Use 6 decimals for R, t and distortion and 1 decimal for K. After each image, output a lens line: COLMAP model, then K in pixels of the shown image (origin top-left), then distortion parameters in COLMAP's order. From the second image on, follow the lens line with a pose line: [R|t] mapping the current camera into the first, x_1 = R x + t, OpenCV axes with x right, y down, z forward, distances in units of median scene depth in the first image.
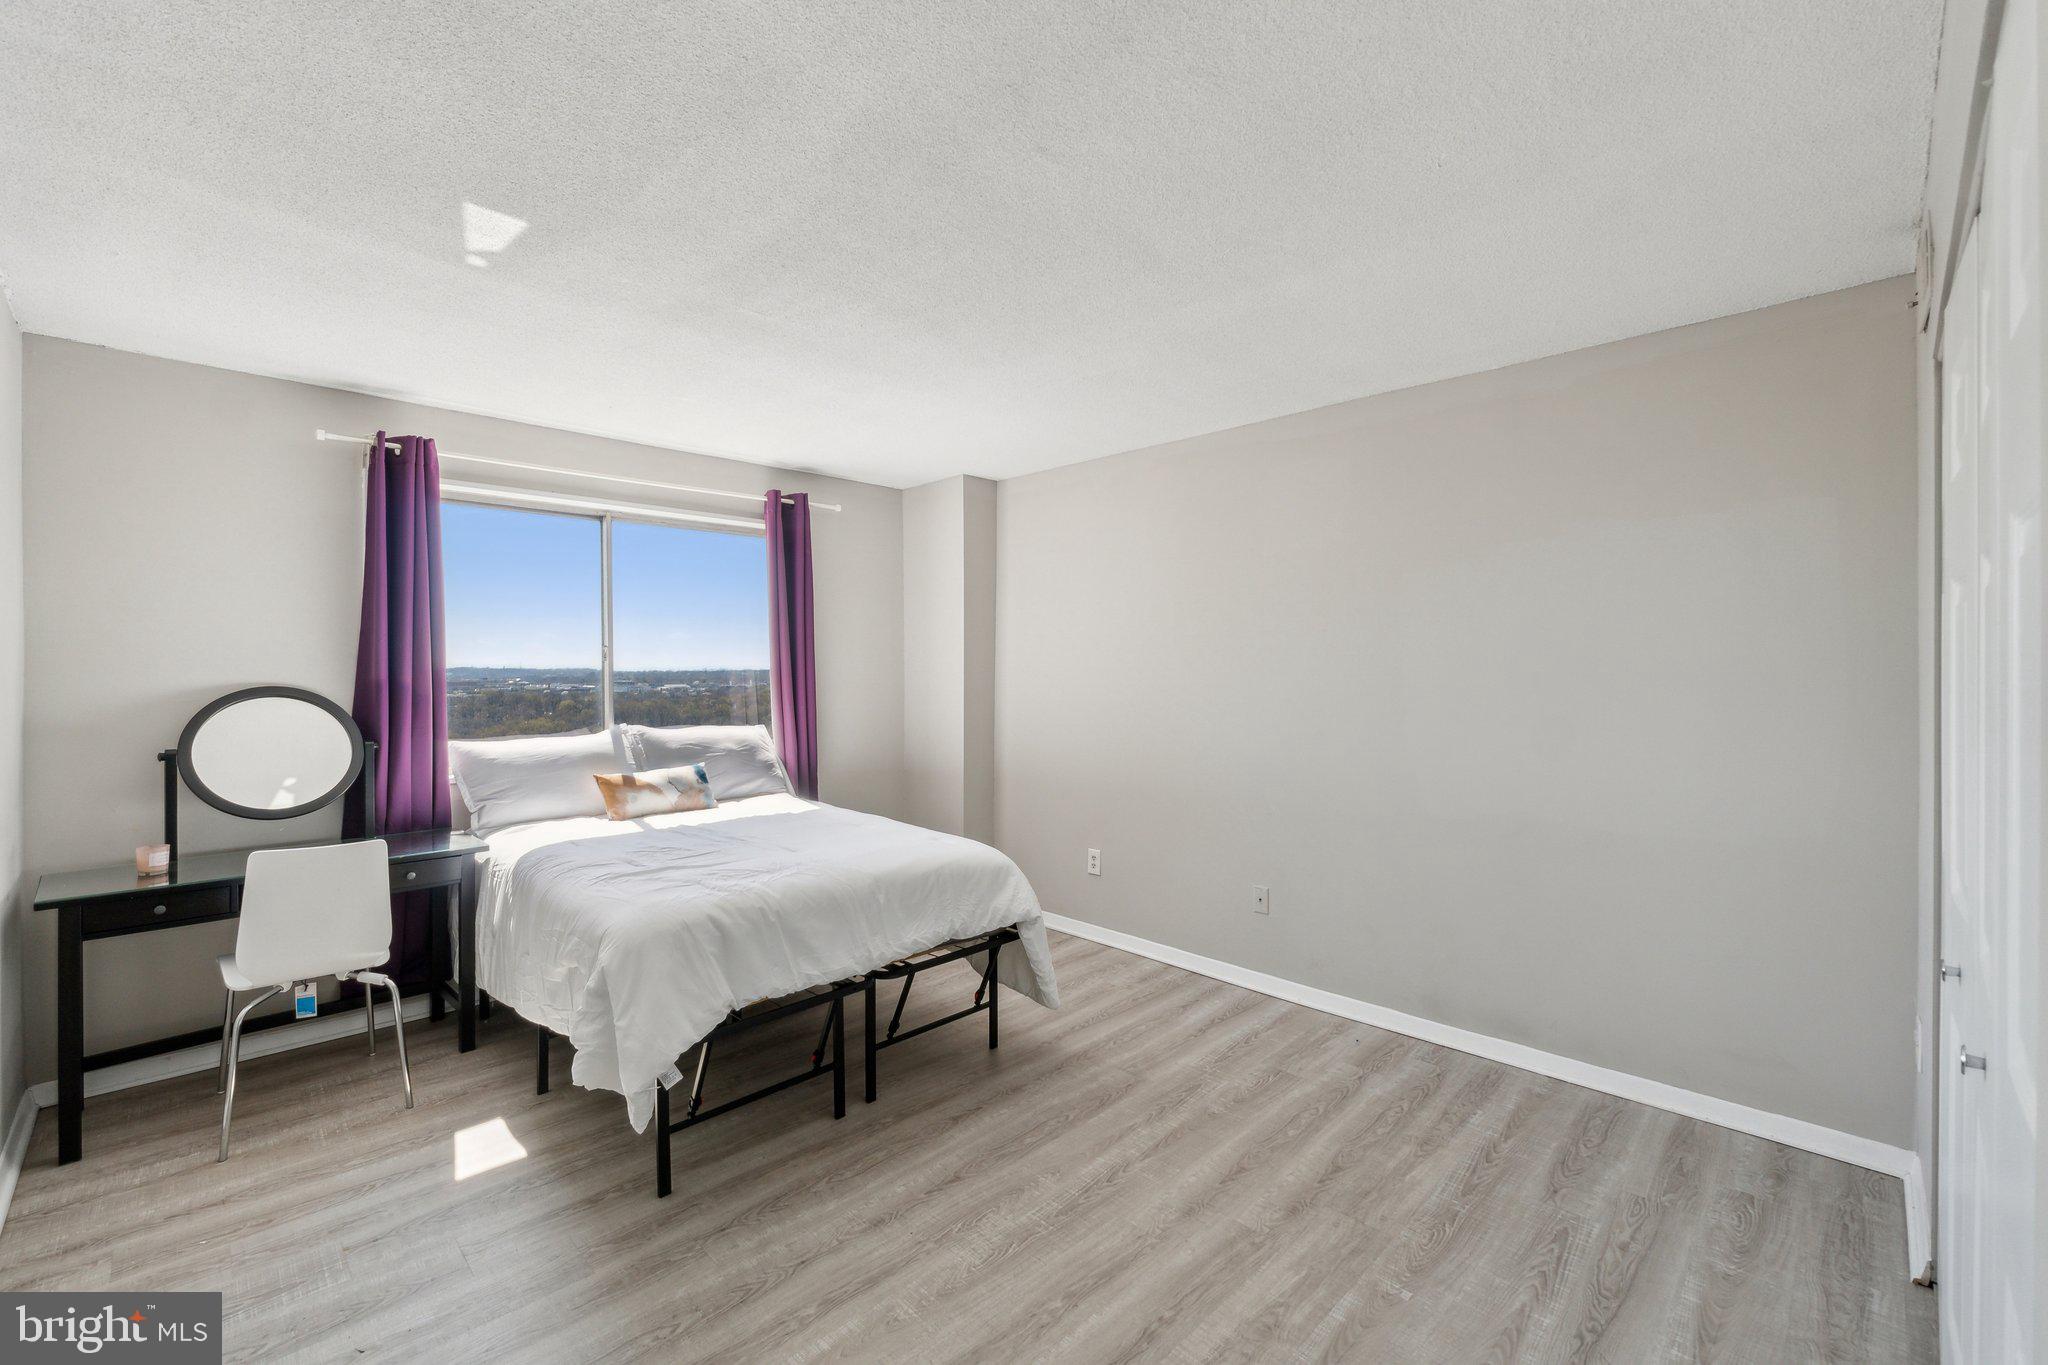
lens RADIAL K [[860.4, 0, 1018.5], [0, 860.4, 670.1], [0, 0, 1]] dist [-0.003011, -0.000581]
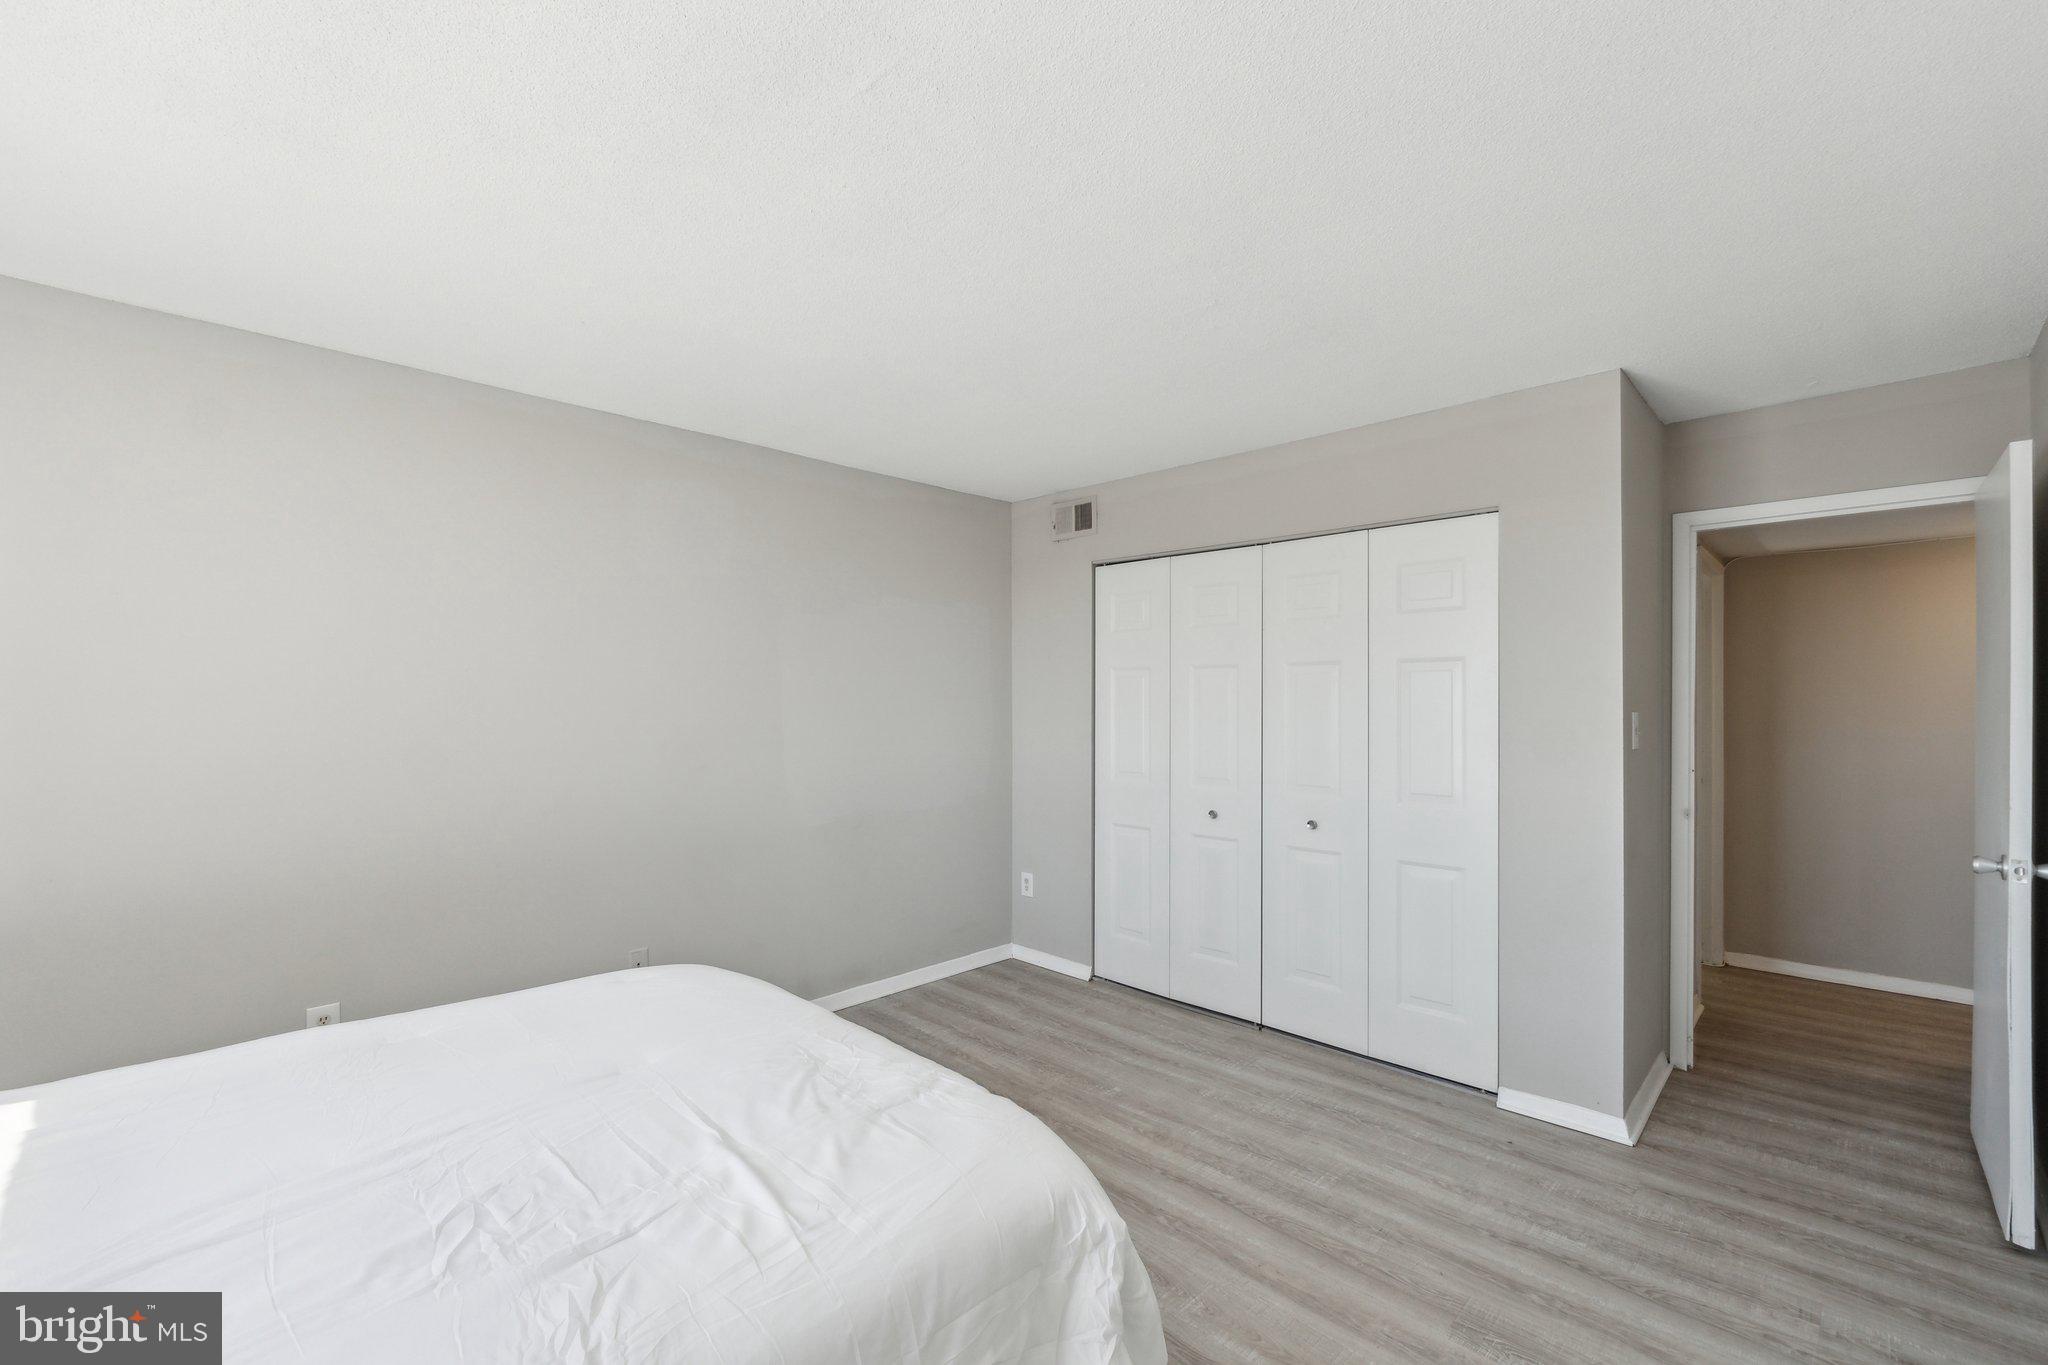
lens RADIAL K [[860.5, 0, 1028.1], [0, 860.5, 695.4], [0, 0, 1]] dist [-0.002409, -0.000111]
pose [[-0.009943, 0.001196, 0.999950, -0.997058], [0.004079, 0.999991, -0.001155, -0.013173], [-0.999942, 0.004067, -0.009948, 1.004622]]
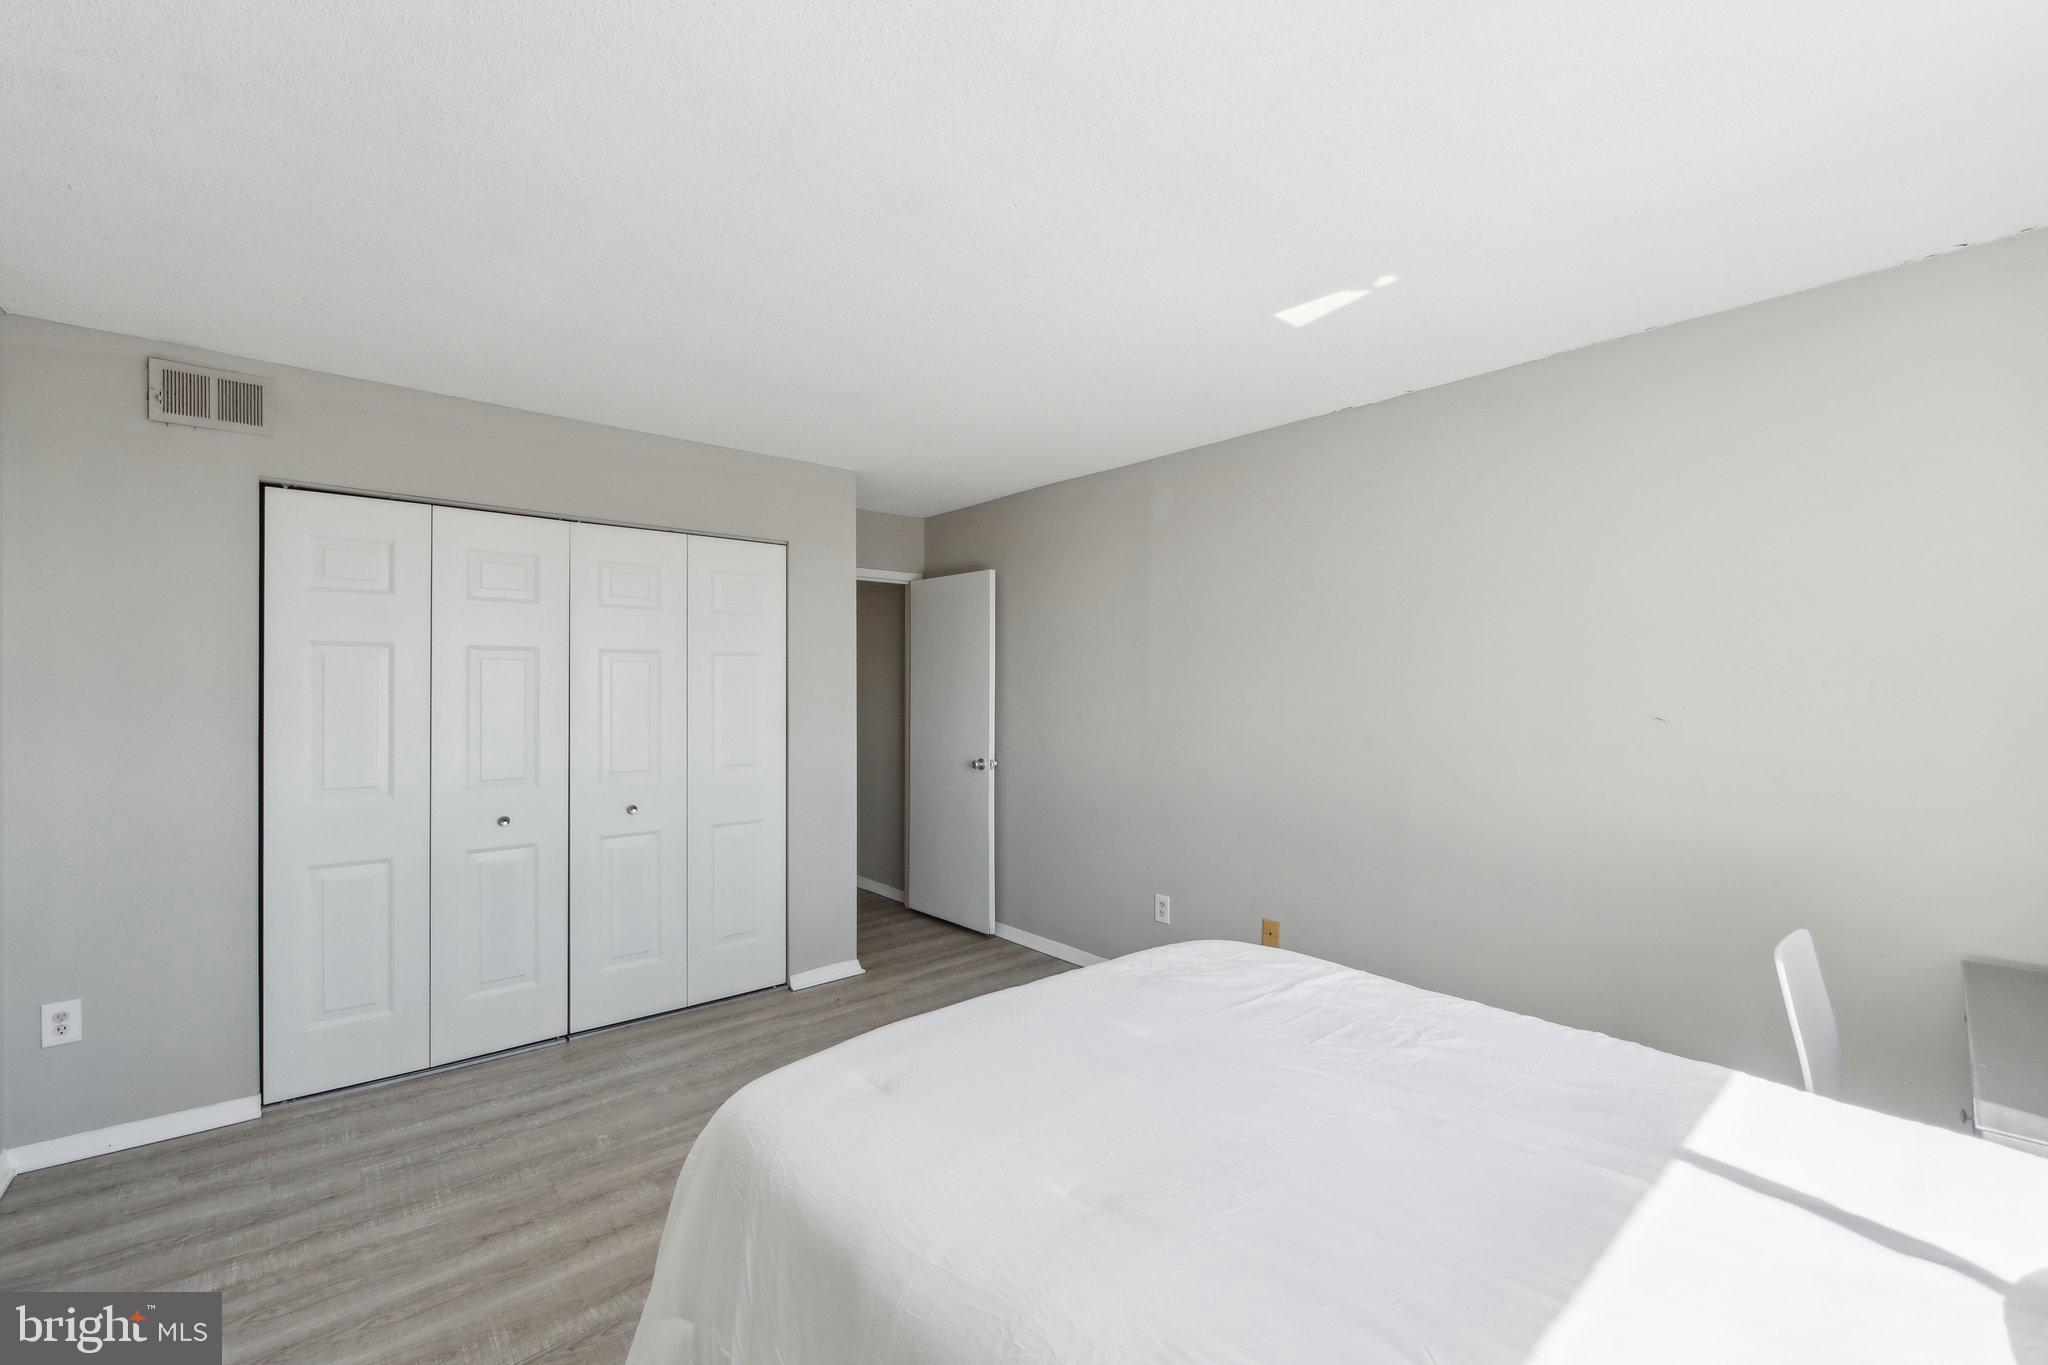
lens RADIAL K [[864.9, 0, 991.5], [0, 864.9, 681.9], [0, 0, 1]] dist [-0.001448, -0.000125]
pose [[-0.995280, -0.000632, 0.097040, -0.269454], [-0.000980, 0.999993, -0.003530, -0.008765], [-0.097037, -0.003609, -0.995274, 1.993920]]
